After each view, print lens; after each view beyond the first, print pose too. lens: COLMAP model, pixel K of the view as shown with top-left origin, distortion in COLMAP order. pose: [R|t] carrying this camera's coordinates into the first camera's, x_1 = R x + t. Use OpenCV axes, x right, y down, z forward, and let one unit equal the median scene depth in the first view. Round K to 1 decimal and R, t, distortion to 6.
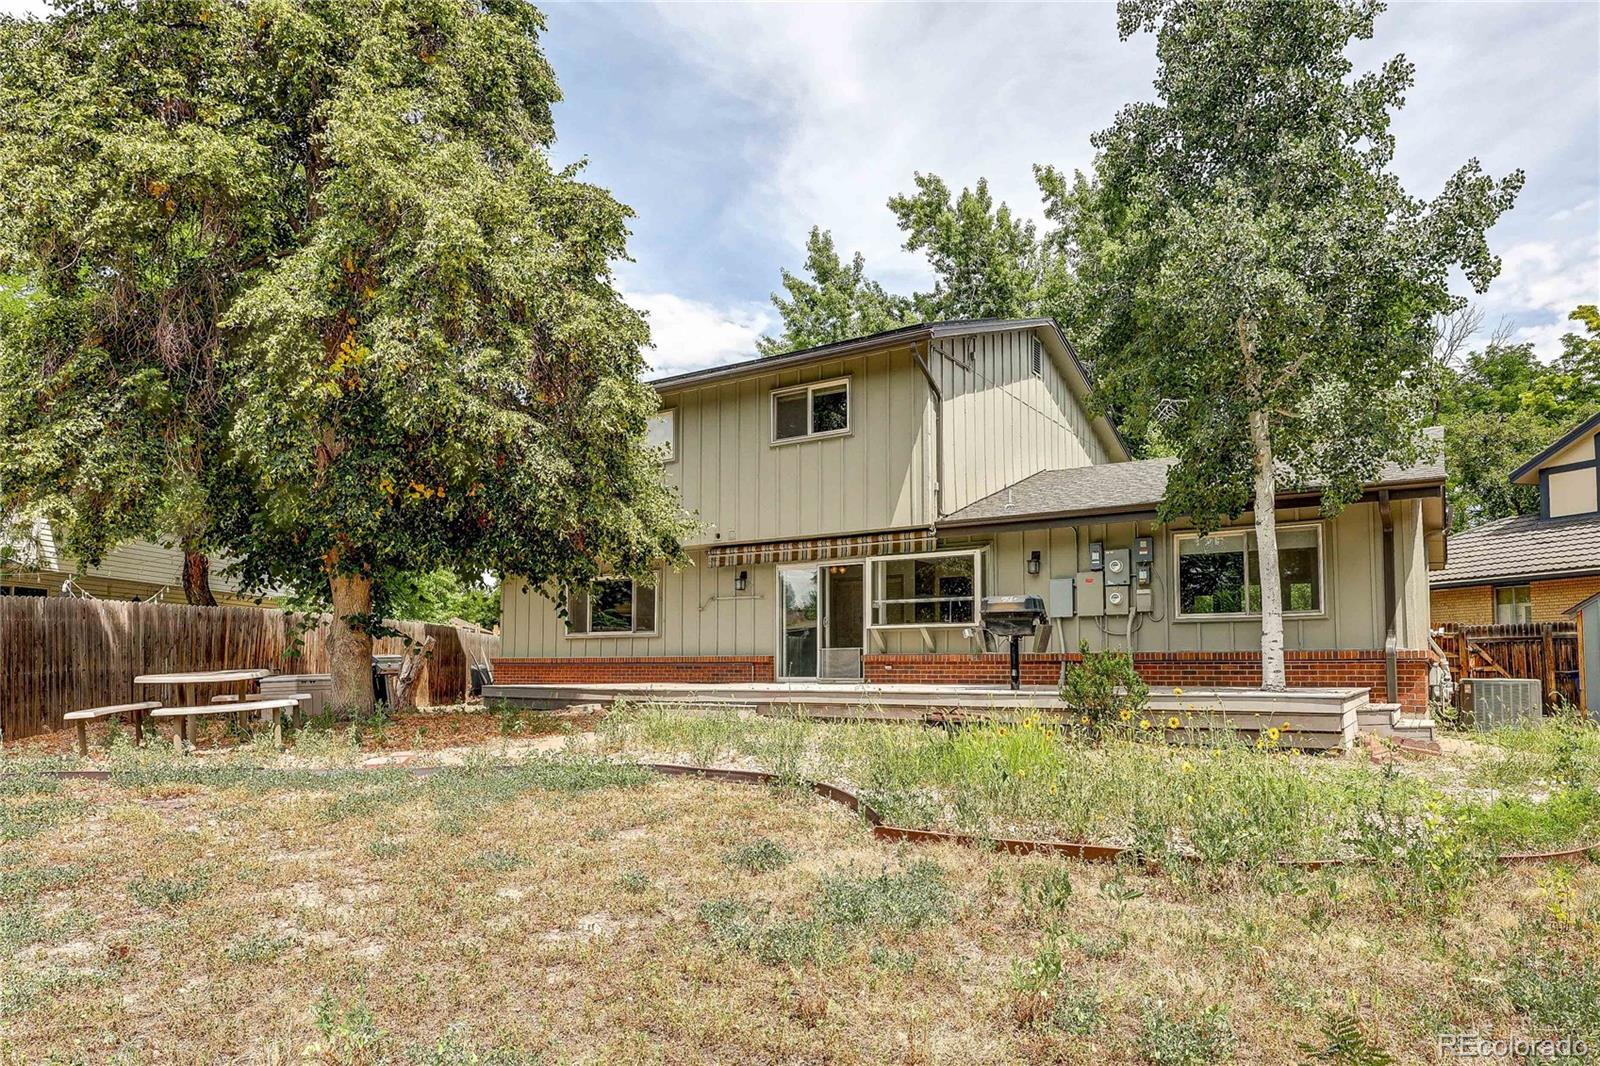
lens RADIAL K [[978.3, 0, 799.6], [0, 978.3, 612.4], [0, 0, 1]] dist [0.000578, 0.000067]
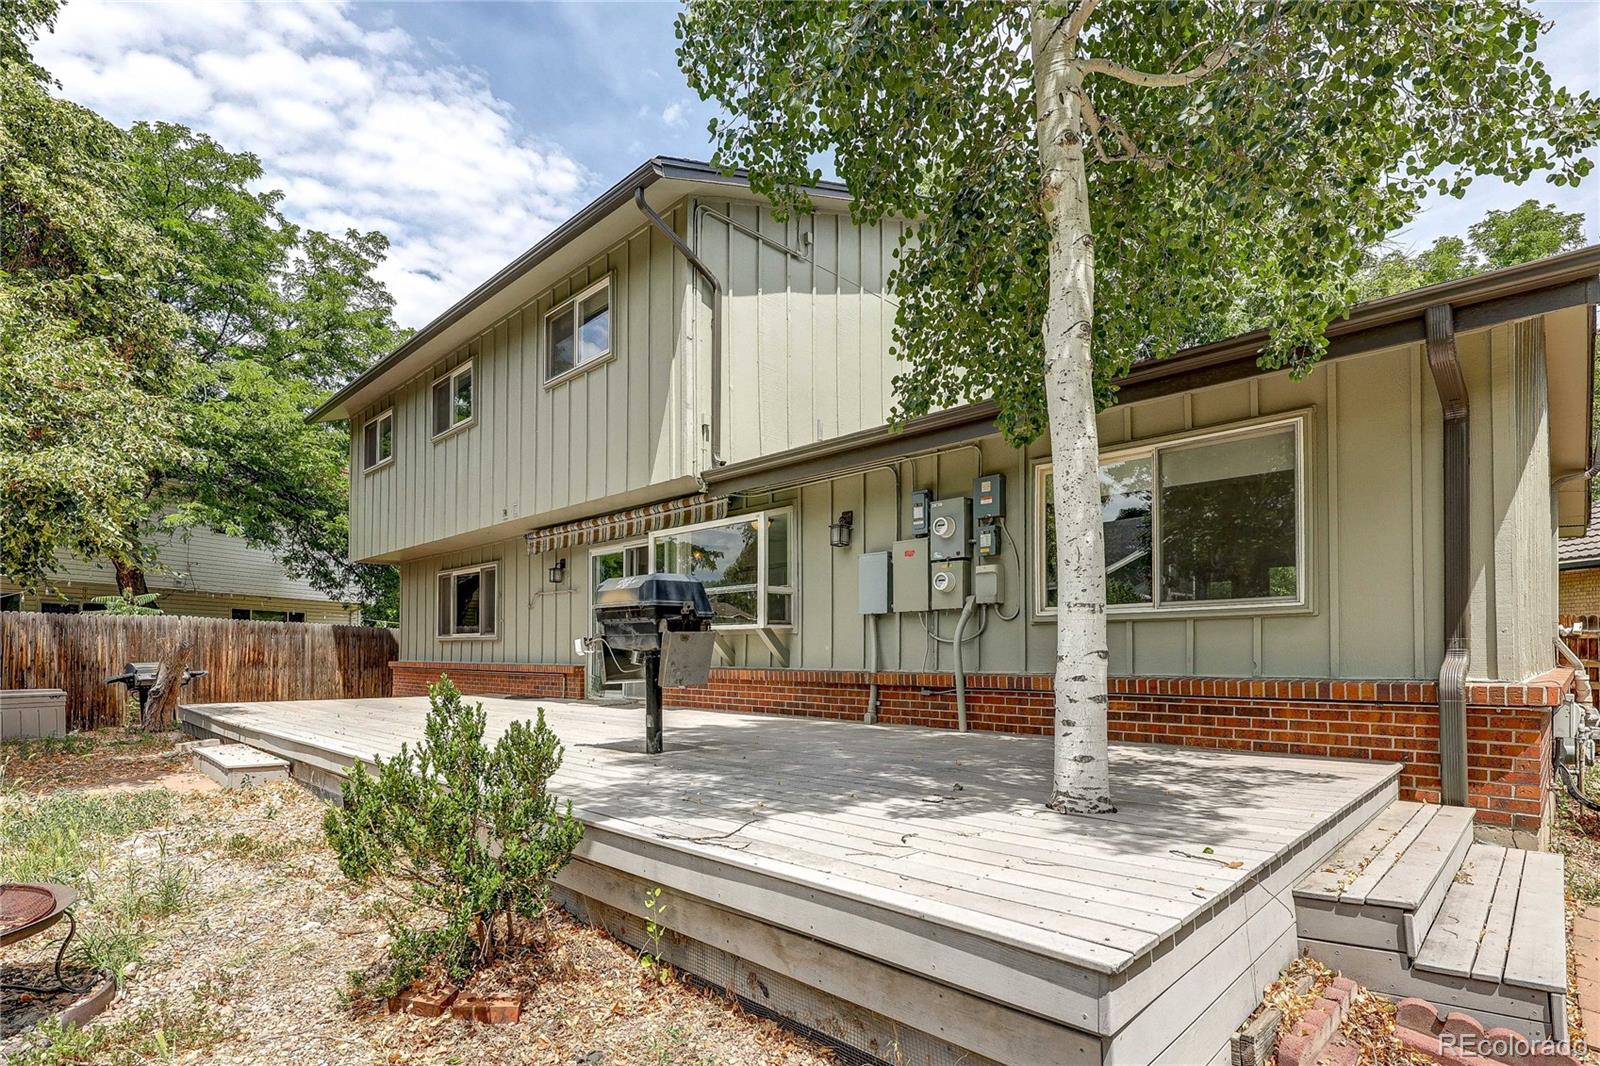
lens RADIAL K [[790.0, 0, 800.9], [0, 790.0, 640.9], [0, 0, 1]] dist [-0.001413, -0.000257]
pose [[0.981474, -0.002372, -0.191578, 0.331231], [0.010445, 0.999099, 0.041141, 0.000997], [0.191308, -0.042380, 0.980615, 0.513982]]
